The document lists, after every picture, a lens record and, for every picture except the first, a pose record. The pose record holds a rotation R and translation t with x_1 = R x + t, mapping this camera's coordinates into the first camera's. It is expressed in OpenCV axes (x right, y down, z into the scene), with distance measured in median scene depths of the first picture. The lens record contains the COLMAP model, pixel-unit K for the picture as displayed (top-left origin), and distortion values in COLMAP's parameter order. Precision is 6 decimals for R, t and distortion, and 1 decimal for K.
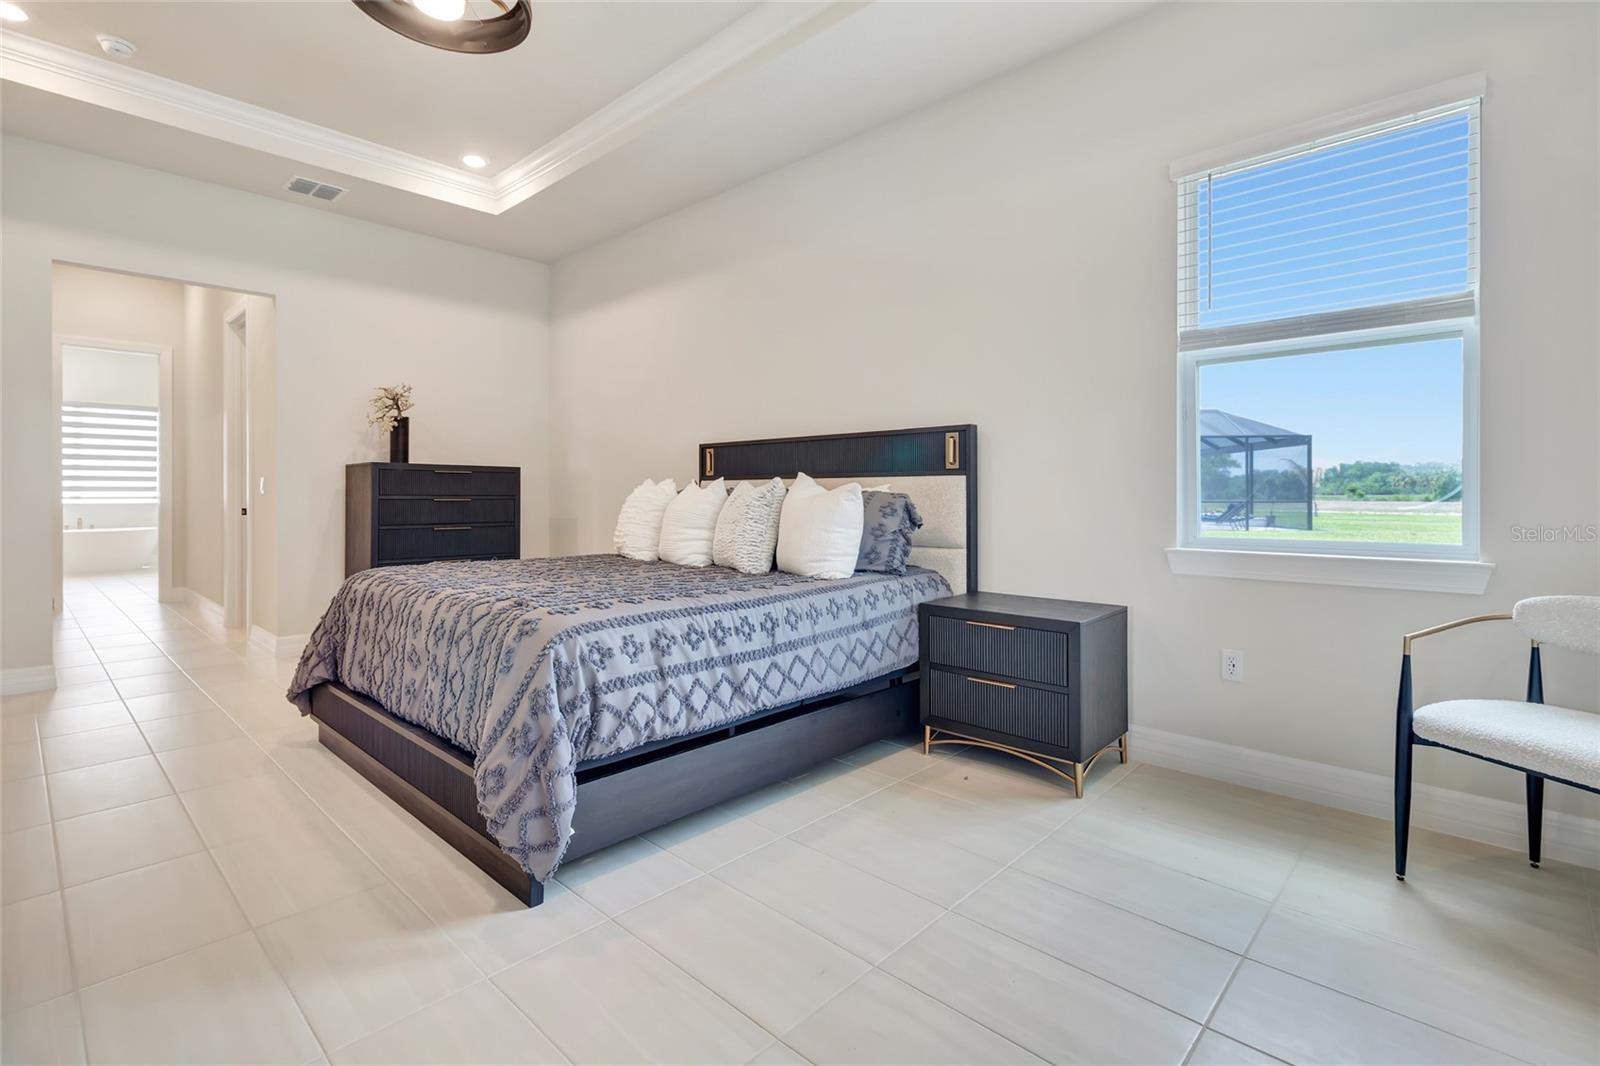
lens RADIAL K [[749.8, 0, 812.7], [0, 749.8, 473.3], [0, 0, 1]] dist [0.003821, 0.000256]
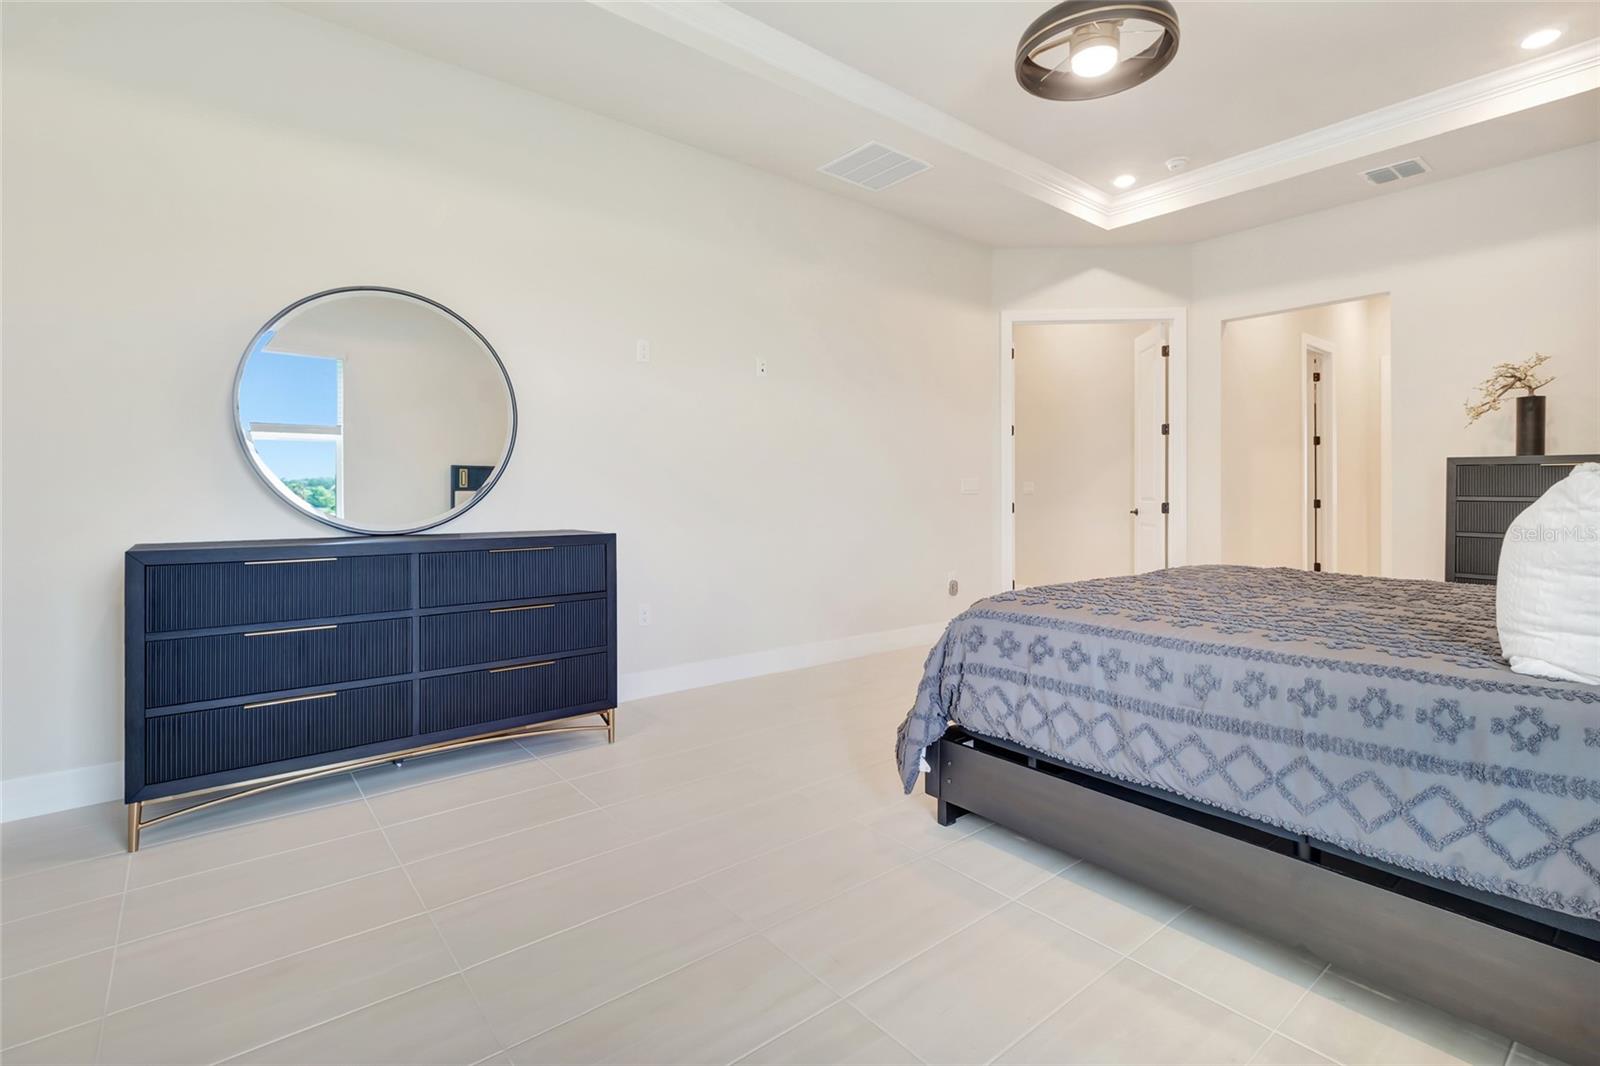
lens RADIAL K [[749.8, 0, 812.7], [0, 749.8, 473.3], [0, 0, 1]] dist [0.003821, 0.000256]
pose [[-0.139274, -0.024432, -0.989952, 0.670987], [0.024798, 0.999296, -0.028151, 0.016916], [0.989943, -0.028470, -0.138570, 0.719967]]
